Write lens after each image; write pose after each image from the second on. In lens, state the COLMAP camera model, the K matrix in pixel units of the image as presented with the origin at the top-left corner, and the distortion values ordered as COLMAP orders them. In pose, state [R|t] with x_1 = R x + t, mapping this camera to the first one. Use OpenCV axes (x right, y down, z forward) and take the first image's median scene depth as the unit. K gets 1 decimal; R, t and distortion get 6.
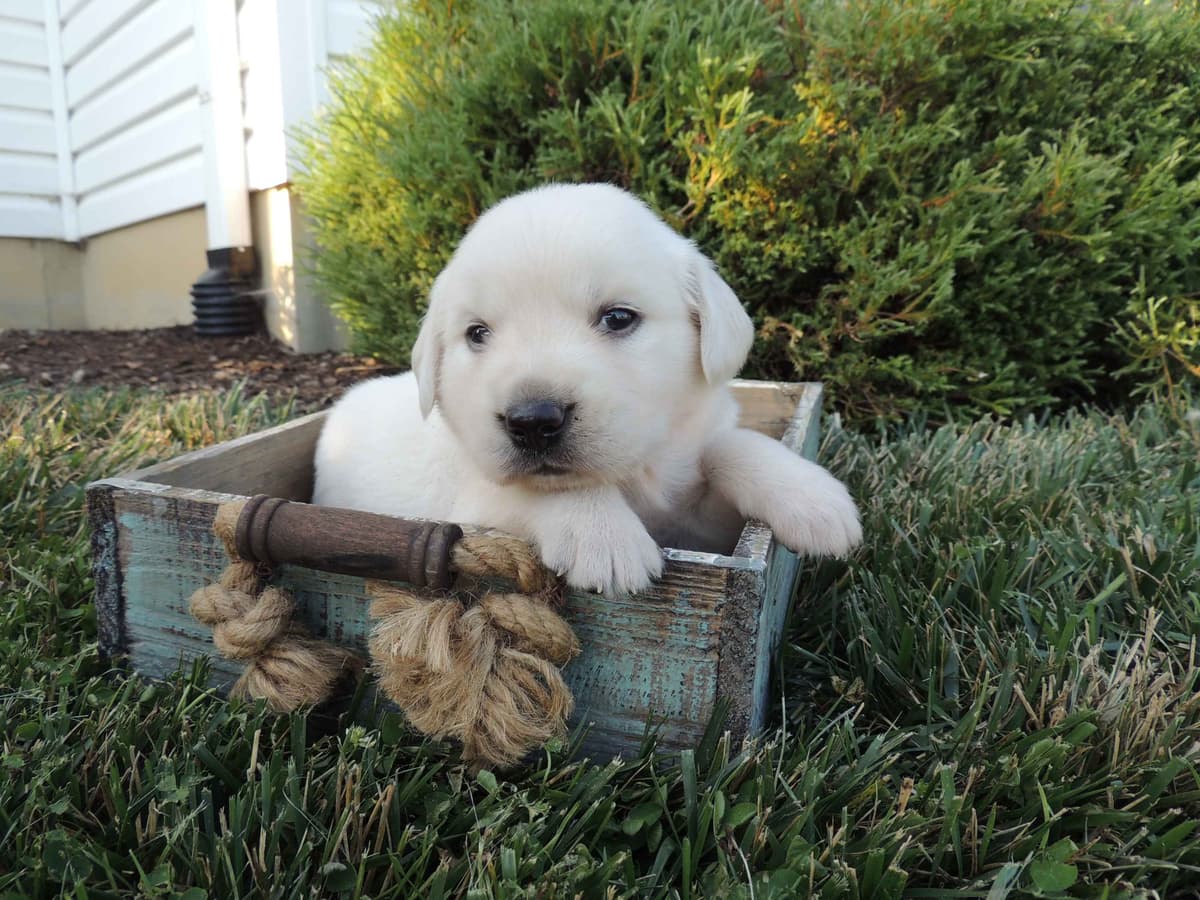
lens RADIAL K [[942.2, 0, 600.6], [0, 942.2, 453.1], [0, 0, 1]] dist [-0.023095, -0.003389]
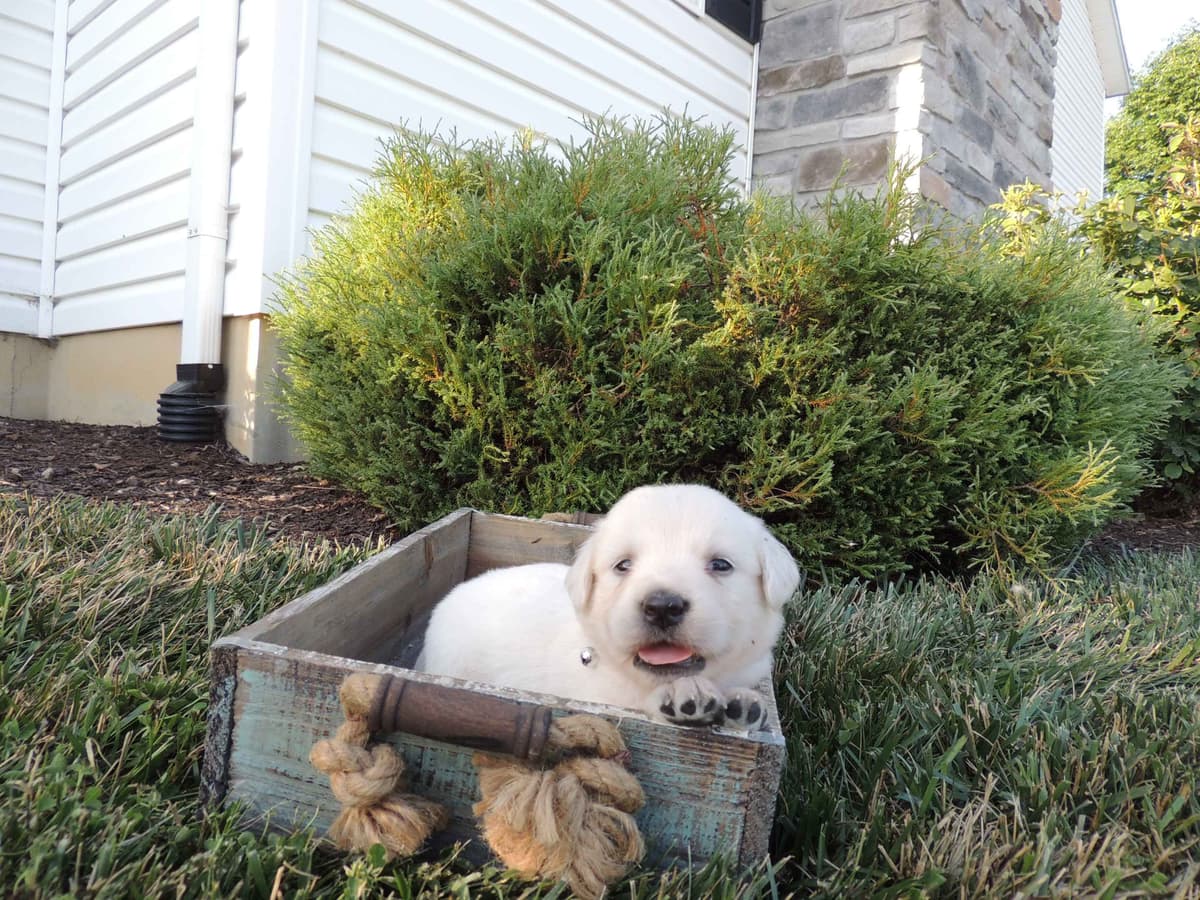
lens RADIAL K [[843.8, 0, 597.5], [0, 843.8, 450.4], [0, 0, 1]] dist [-0.020015, -0.010585]
pose [[0.992105, 0.074975, 0.100532, -0.040751], [-0.061852, 0.989865, -0.127835, -0.043838], [-0.109097, 0.120607, 0.986687, -0.057821]]
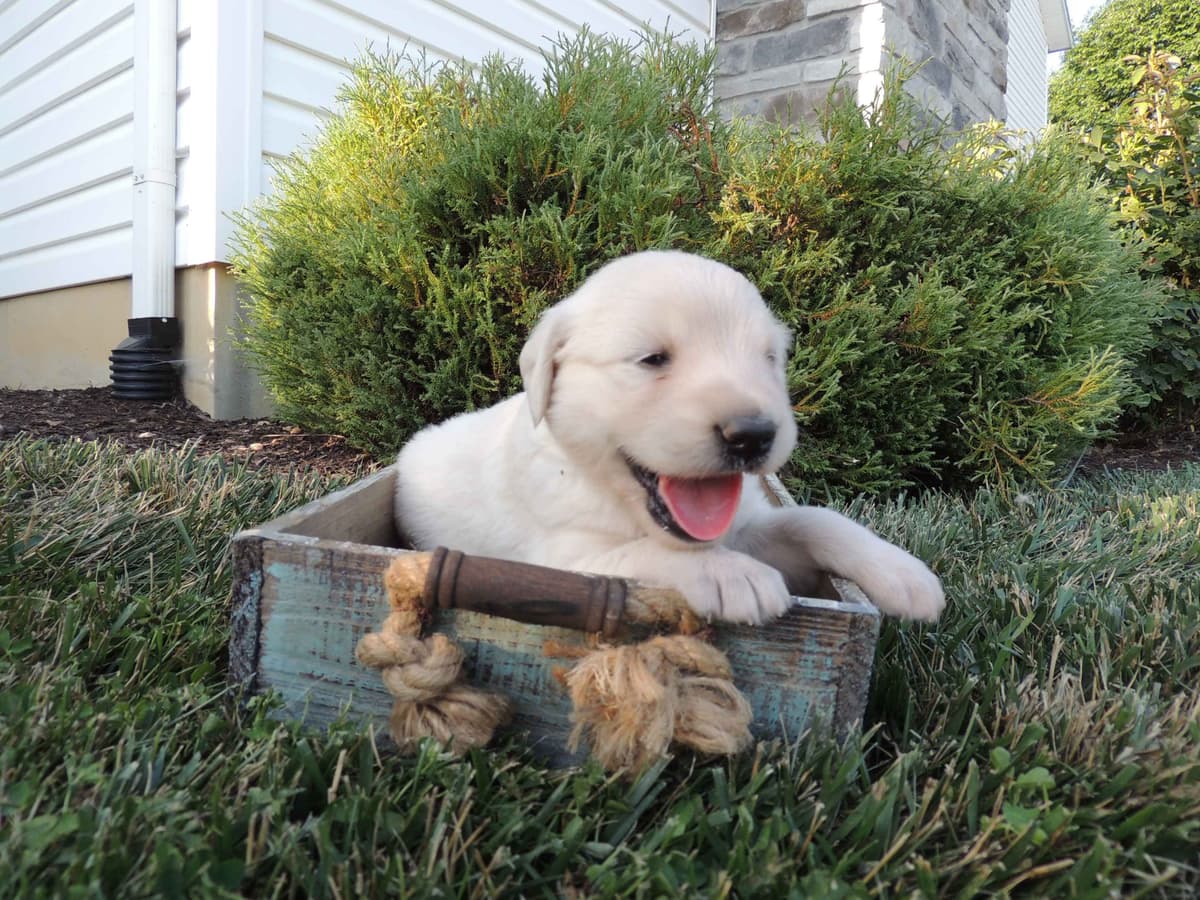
lens RADIAL K [[843.8, 0, 597.5], [0, 843.8, 450.4], [0, 0, 1]] dist [-0.020015, -0.010585]
pose [[0.987094, 0.039835, 0.155107, -0.086935], [-0.025511, 0.995314, -0.093264, 0.013189], [-0.158096, 0.088104, 0.983485, -0.005172]]
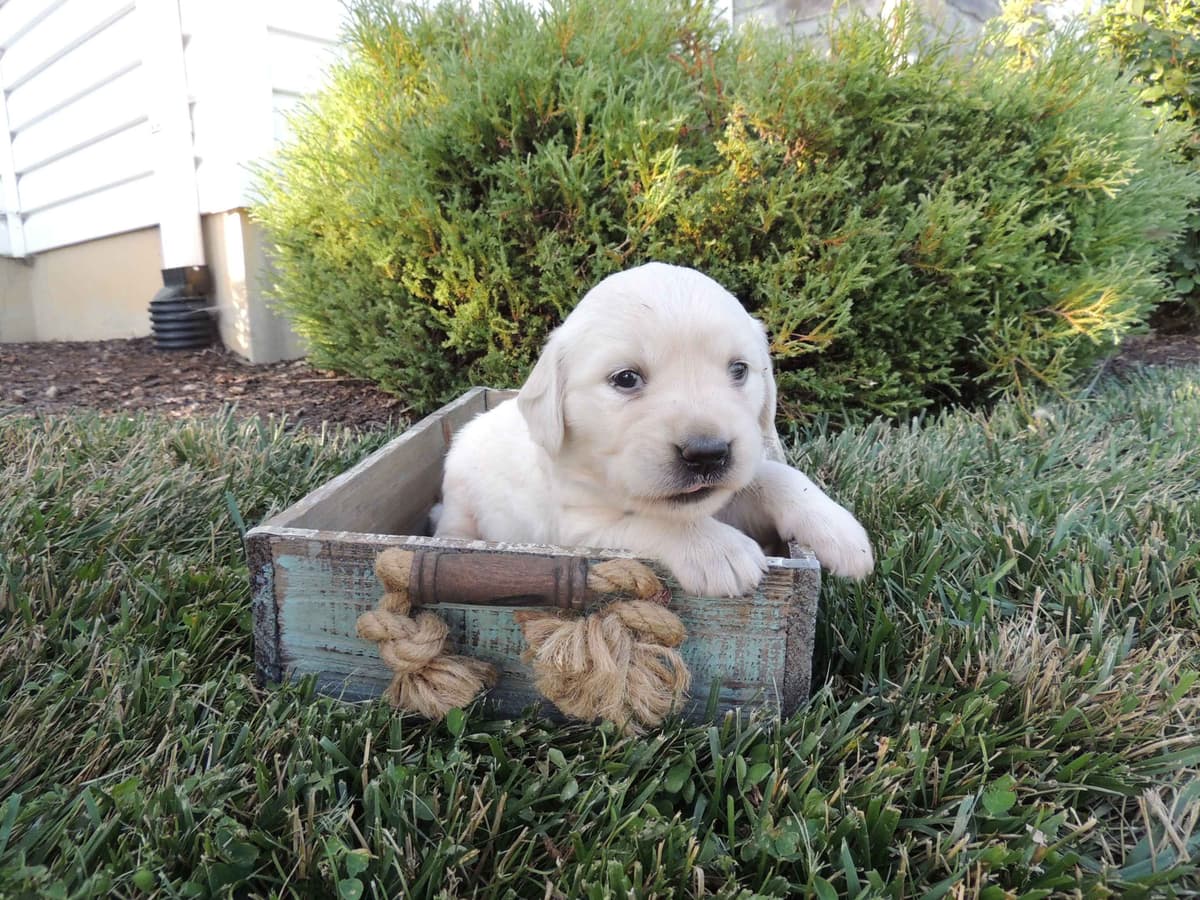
lens RADIAL K [[843.8, 0, 597.5], [0, 843.8, 450.4], [0, 0, 1]] dist [-0.020015, -0.010585]
pose [[0.994040, -0.032808, 0.103965, -0.062253], [0.030611, 0.999275, 0.022658, -0.032825], [-0.104633, -0.019340, 0.994323, -0.043988]]
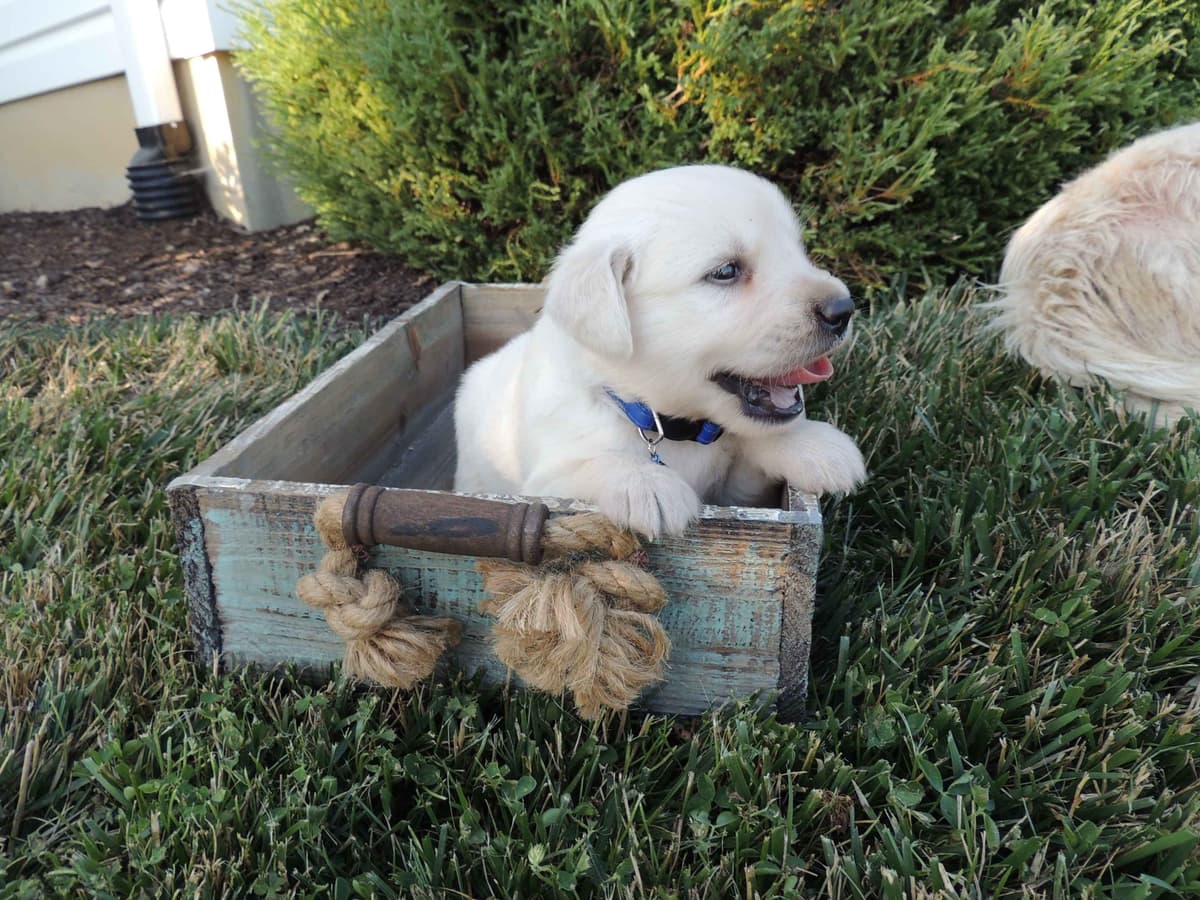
lens RADIAL K [[957.4, 0, 596.3], [0, 957.4, 451.6], [0, 0, 1]] dist [-0.007205, -0.015441]
pose [[0.993353, -0.097148, 0.061735, -0.105560], [0.084085, 0.978723, 0.187165, -0.084190], [-0.078604, -0.180730, 0.980387, -0.107775]]
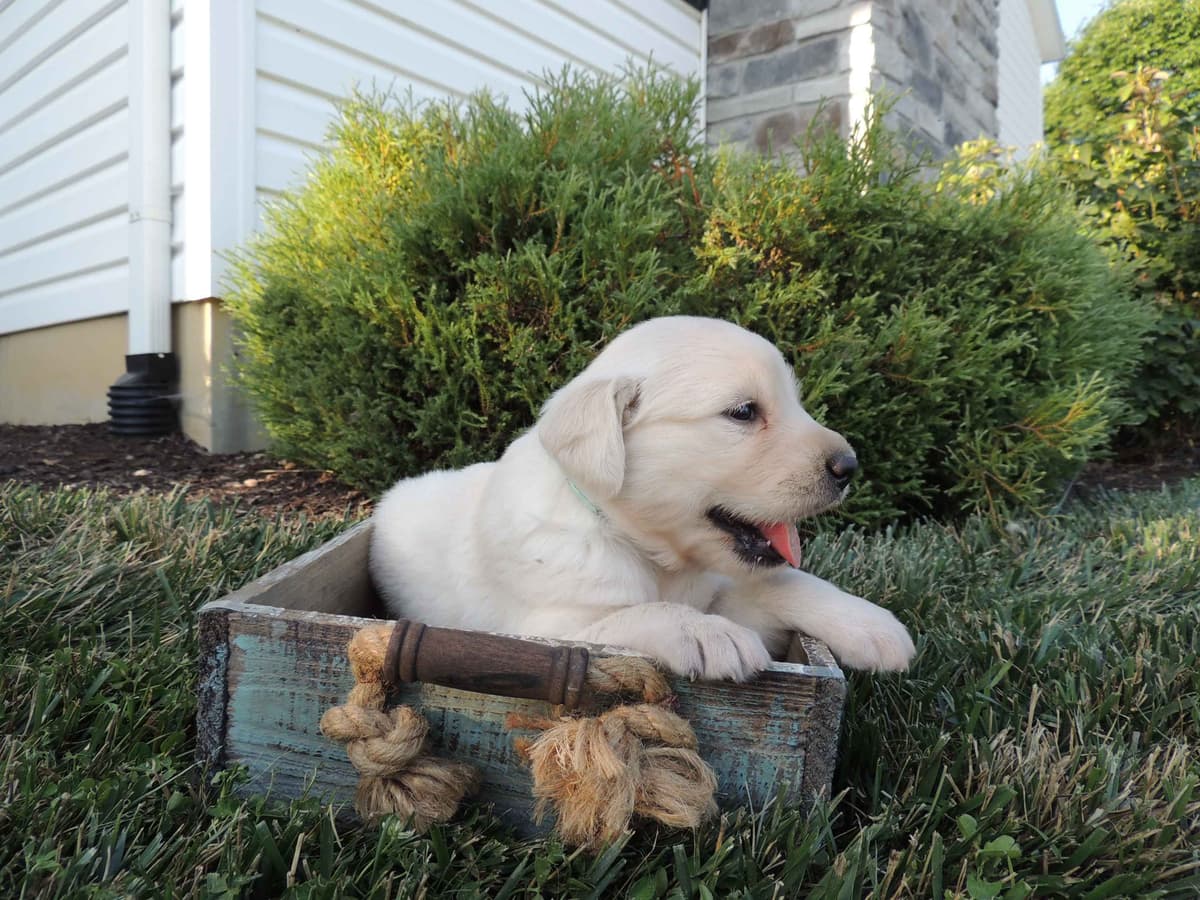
lens RADIAL K [[843.8, 0, 597.5], [0, 843.8, 450.4], [0, 0, 1]] dist [-0.020015, -0.010585]
pose [[0.988563, 0.023843, 0.148914, -0.066551], [-0.006960, 0.993584, -0.112882, -0.011648], [-0.150650, 0.110554, 0.982386, -0.011416]]
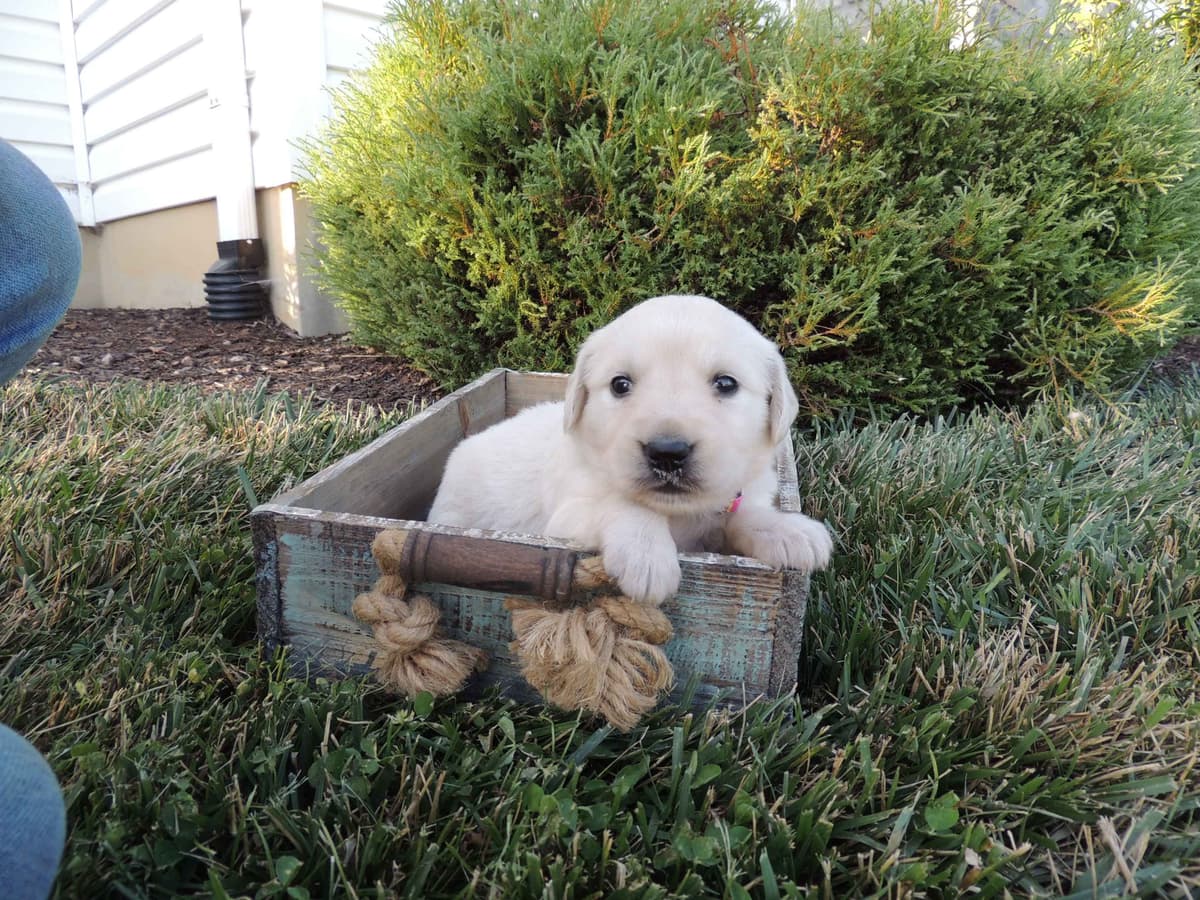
lens RADIAL K [[843.8, 0, 597.5], [0, 843.8, 450.4], [0, 0, 1]] dist [-0.020015, -0.010585]
pose [[0.999229, 0.002447, 0.039180, -0.018073], [-0.004286, 0.998889, 0.046928, -0.042063], [-0.039021, -0.047060, 0.998130, -0.050572]]
